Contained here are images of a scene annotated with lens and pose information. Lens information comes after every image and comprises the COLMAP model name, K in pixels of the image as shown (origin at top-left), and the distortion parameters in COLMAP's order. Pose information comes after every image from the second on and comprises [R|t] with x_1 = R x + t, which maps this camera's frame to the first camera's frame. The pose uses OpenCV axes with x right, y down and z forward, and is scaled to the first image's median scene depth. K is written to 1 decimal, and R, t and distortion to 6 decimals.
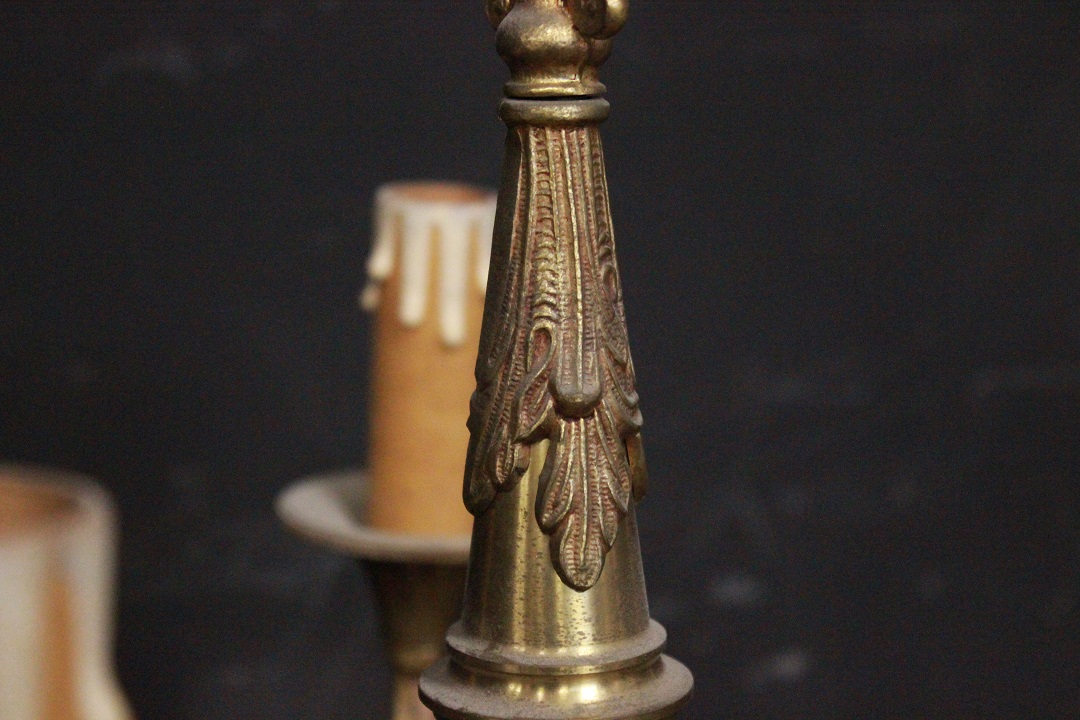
lens RADIAL K [[2345.6, 0, 540.0], [0, 2345.6, 360.0], [0, 0, 1]] dist [-0.039207, -0.250140]
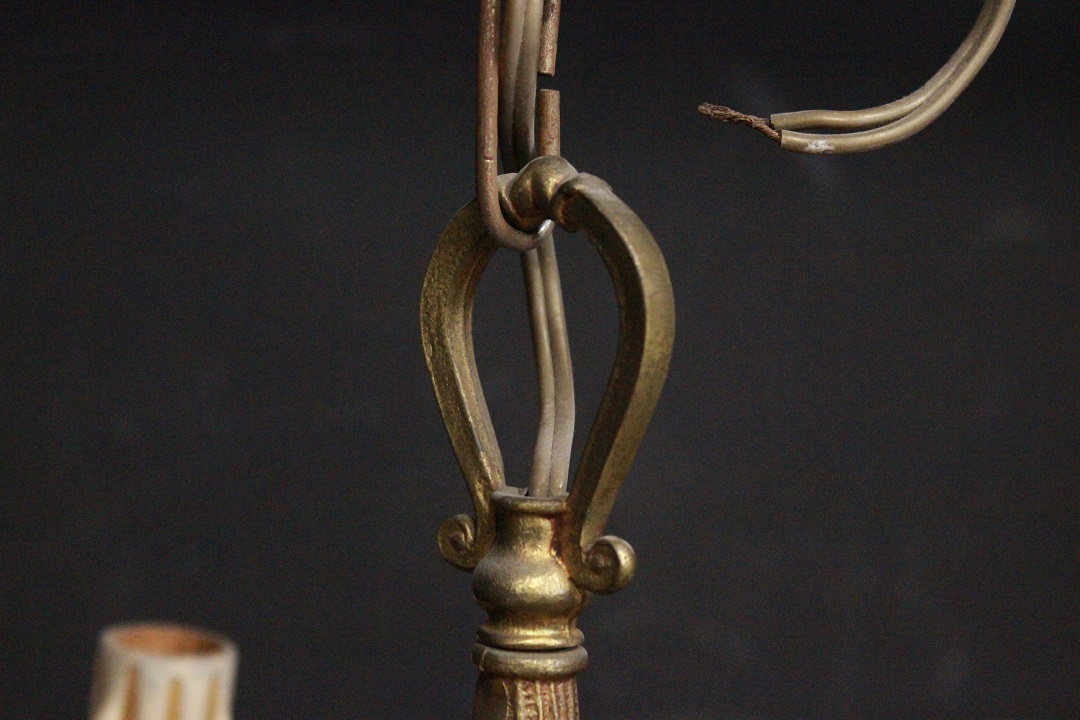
lens RADIAL K [[2345.6, 0, 540.0], [0, 2345.6, 360.0], [0, 0, 1]] dist [-0.039207, -0.250140]
pose [[0.945943, 0.029618, 0.322978, -0.308323], [0.000896, 0.995579, -0.093922, -0.139184], [-0.324332, 0.089135, 0.941734, 0.082676]]
